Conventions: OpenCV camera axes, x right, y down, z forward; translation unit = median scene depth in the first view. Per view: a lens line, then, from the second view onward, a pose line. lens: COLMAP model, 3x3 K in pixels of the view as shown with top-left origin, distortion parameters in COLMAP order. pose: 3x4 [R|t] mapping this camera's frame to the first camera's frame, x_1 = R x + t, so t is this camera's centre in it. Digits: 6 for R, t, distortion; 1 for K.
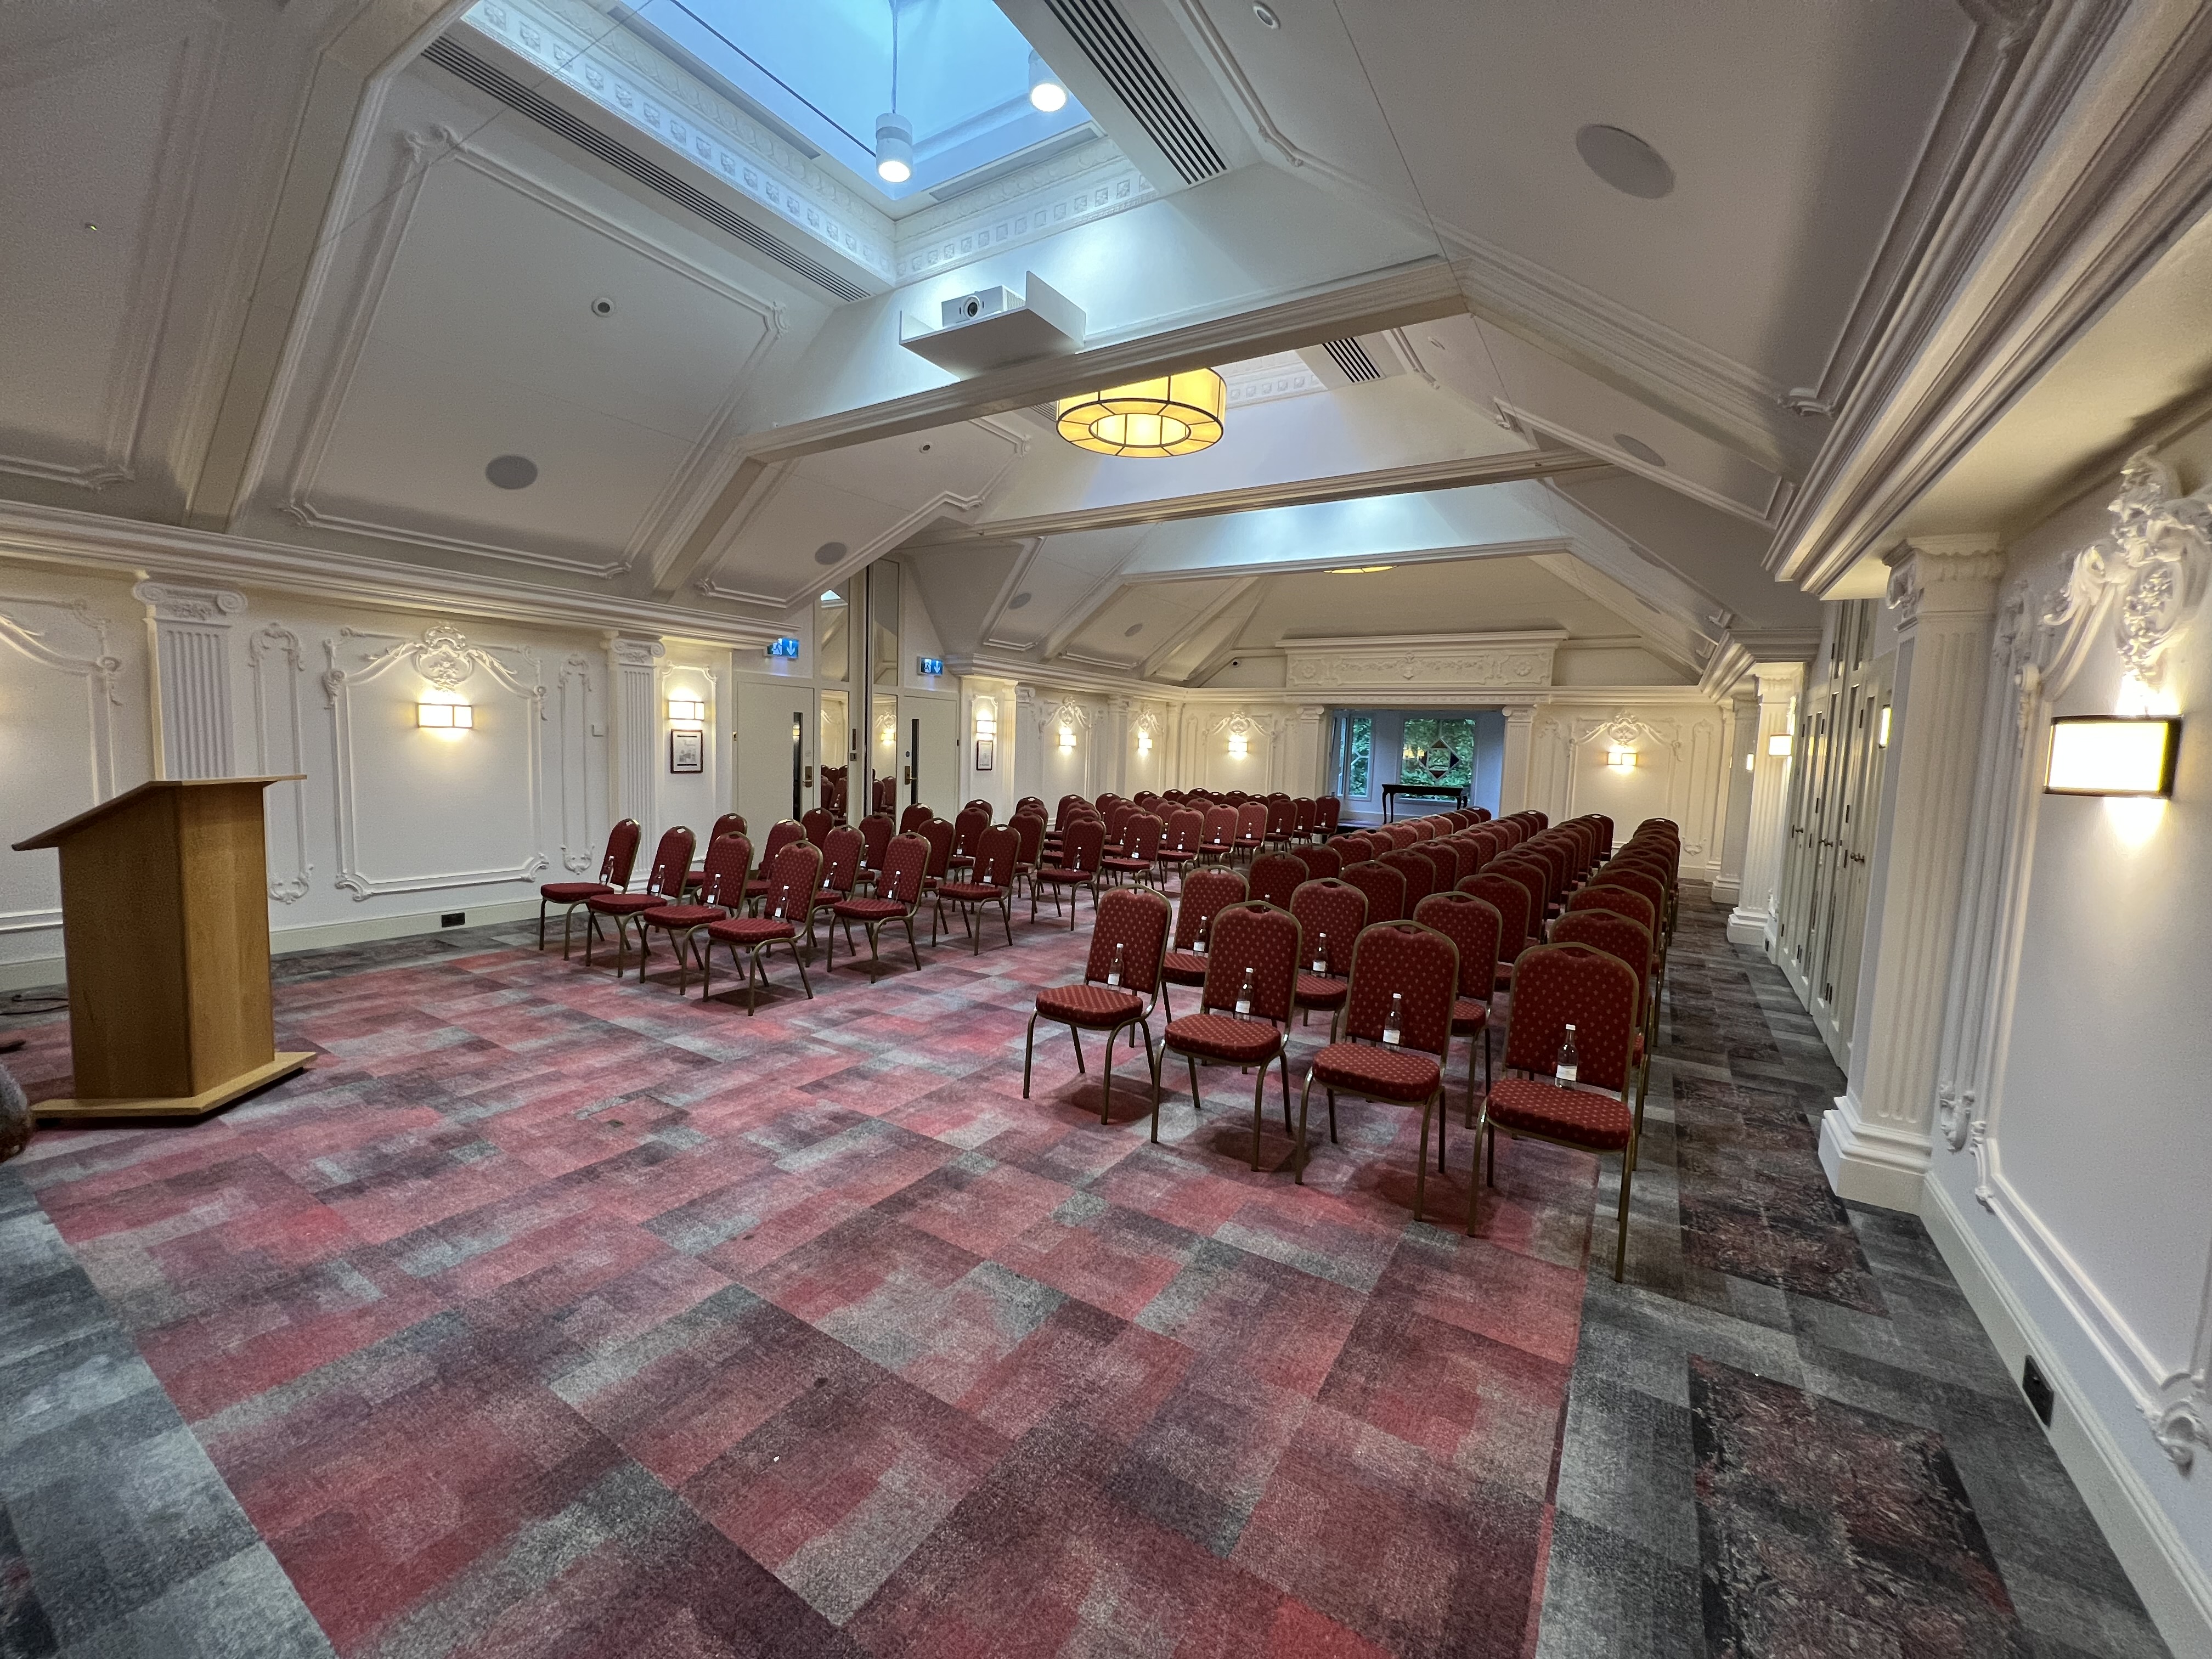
lens RADIAL K [[877.2, 0, 1101.4], [0, 877.2, 821.1], [0, 0, 1]] dist [0.002535, -0.000040]
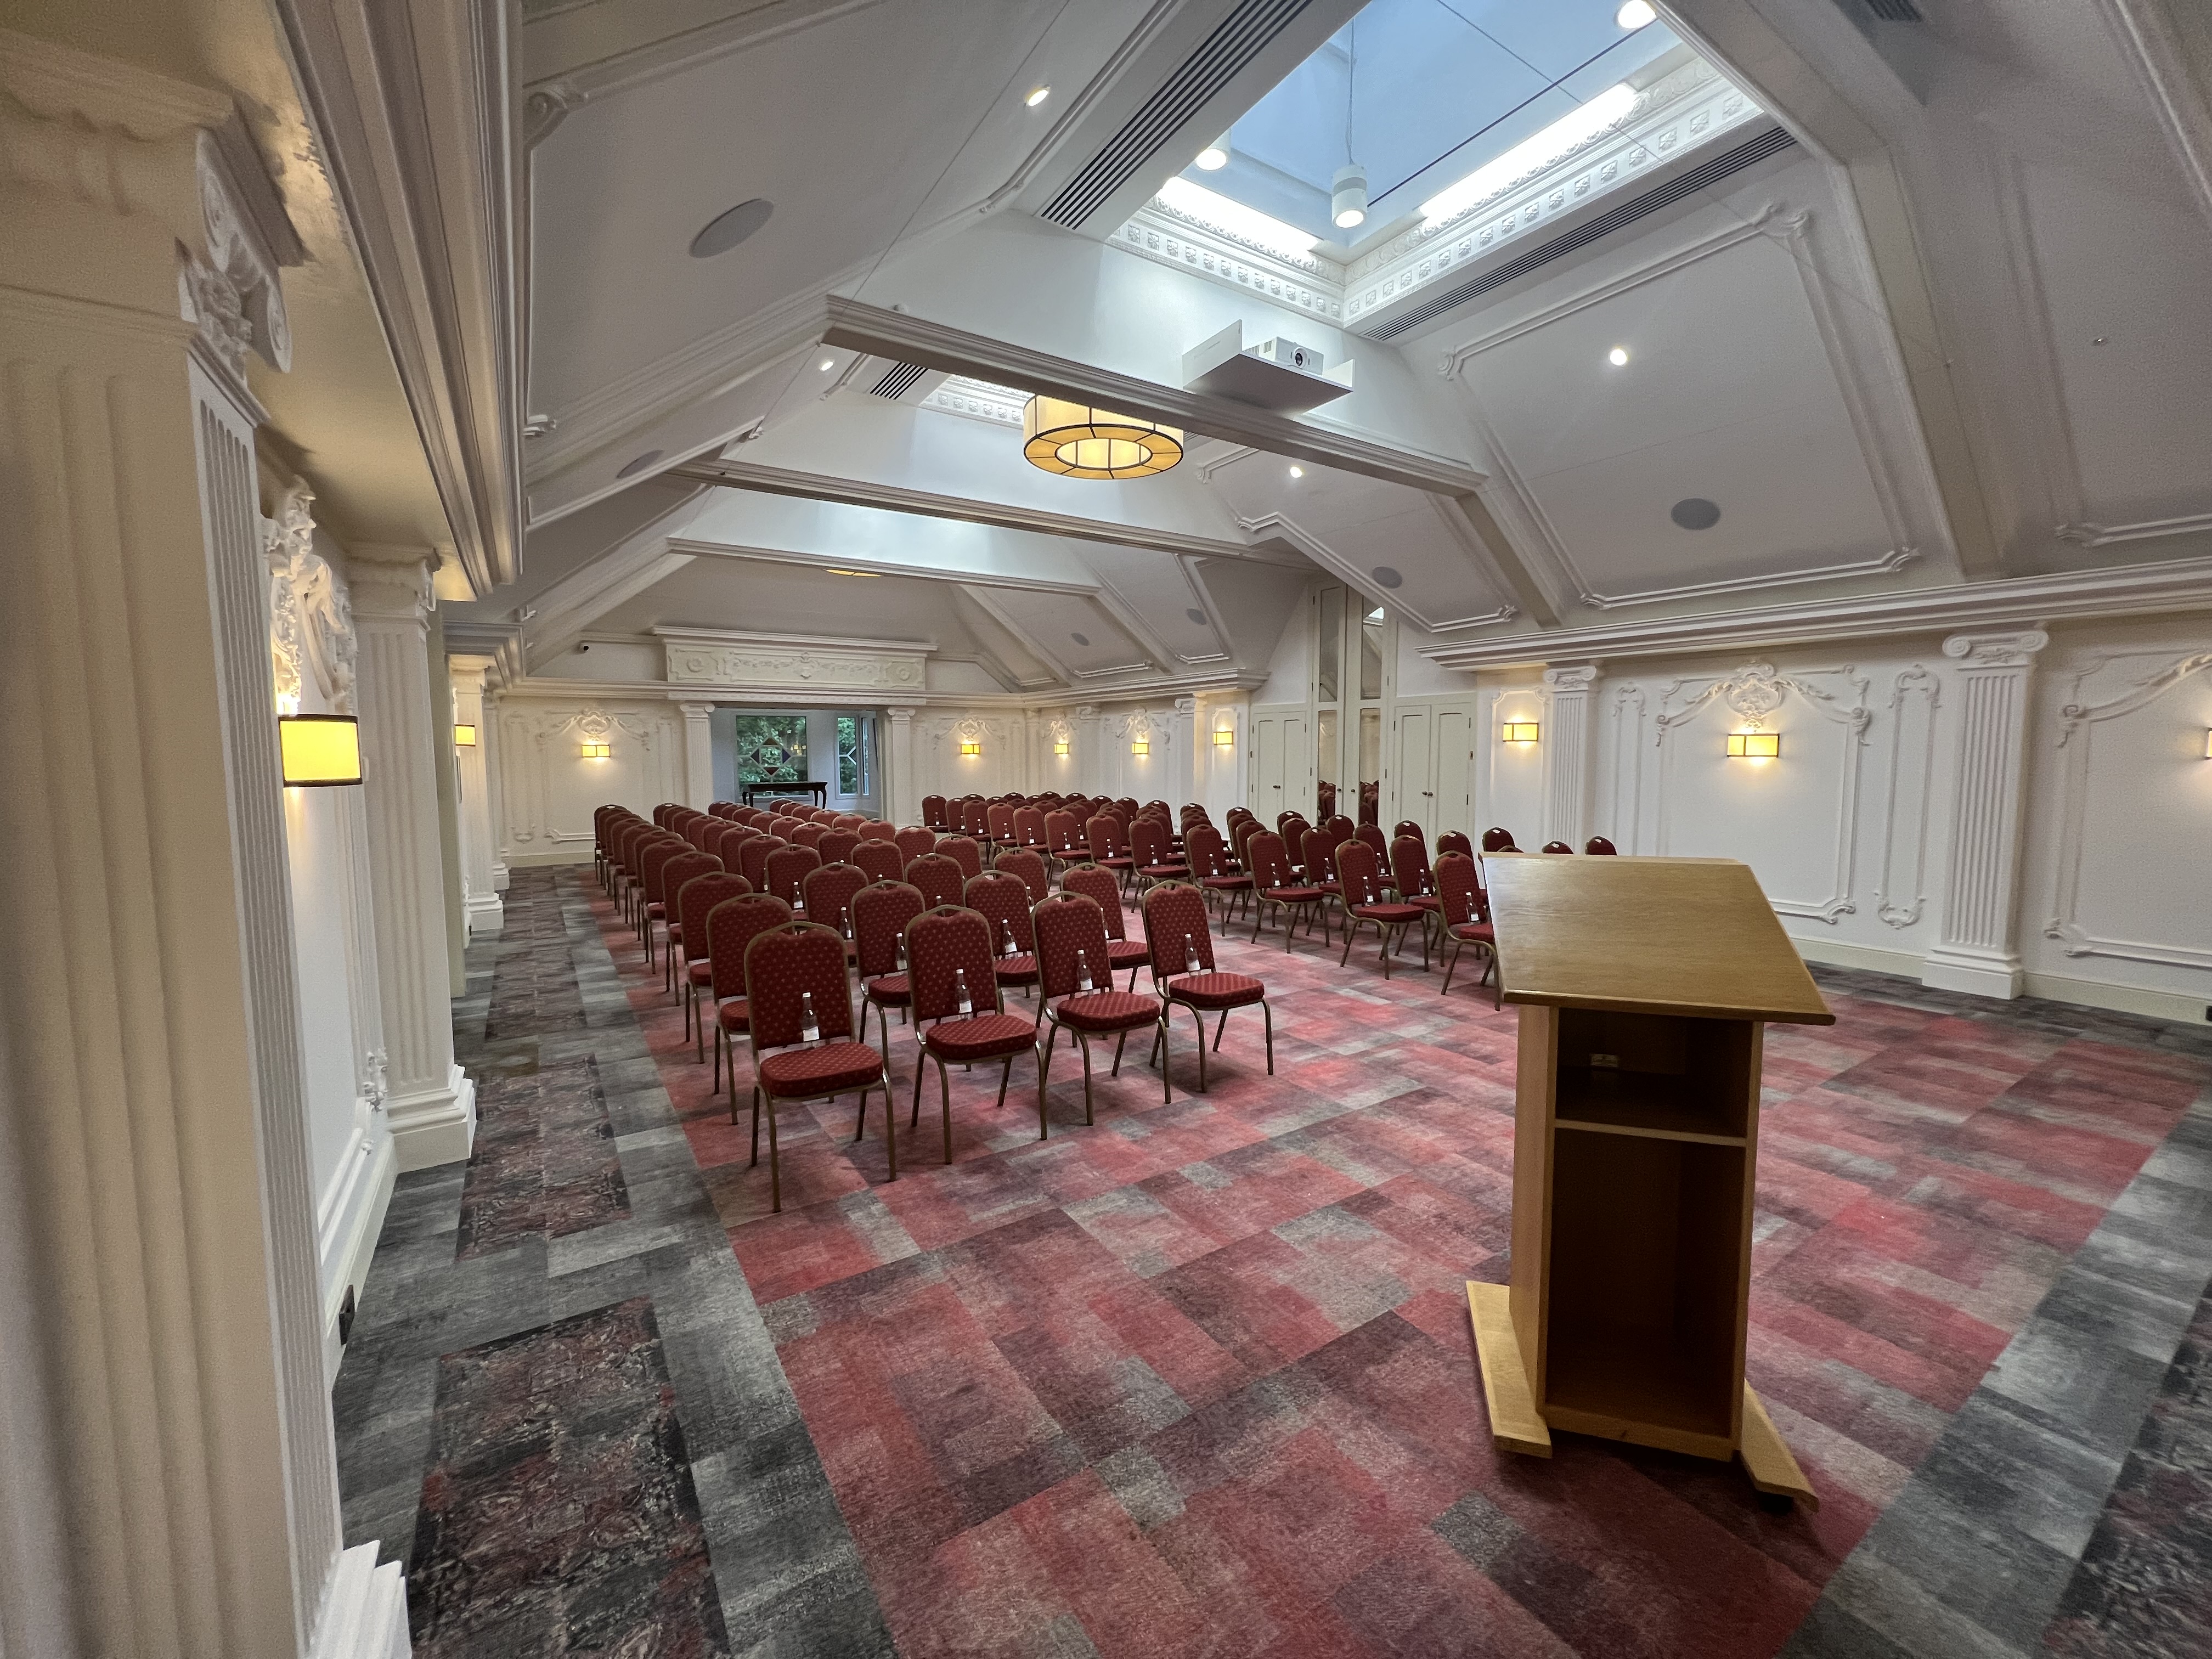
lens RADIAL K [[877.2, 0, 1101.4], [0, 877.2, 821.1], [0, 0, 1]] dist [0.002535, -0.000040]
pose [[0.414439, -0.106518, 0.903822, -1.355341], [0.094485, 0.992796, 0.073678, -0.124450], [-0.905159, 0.054862, 0.421518, 0.835069]]
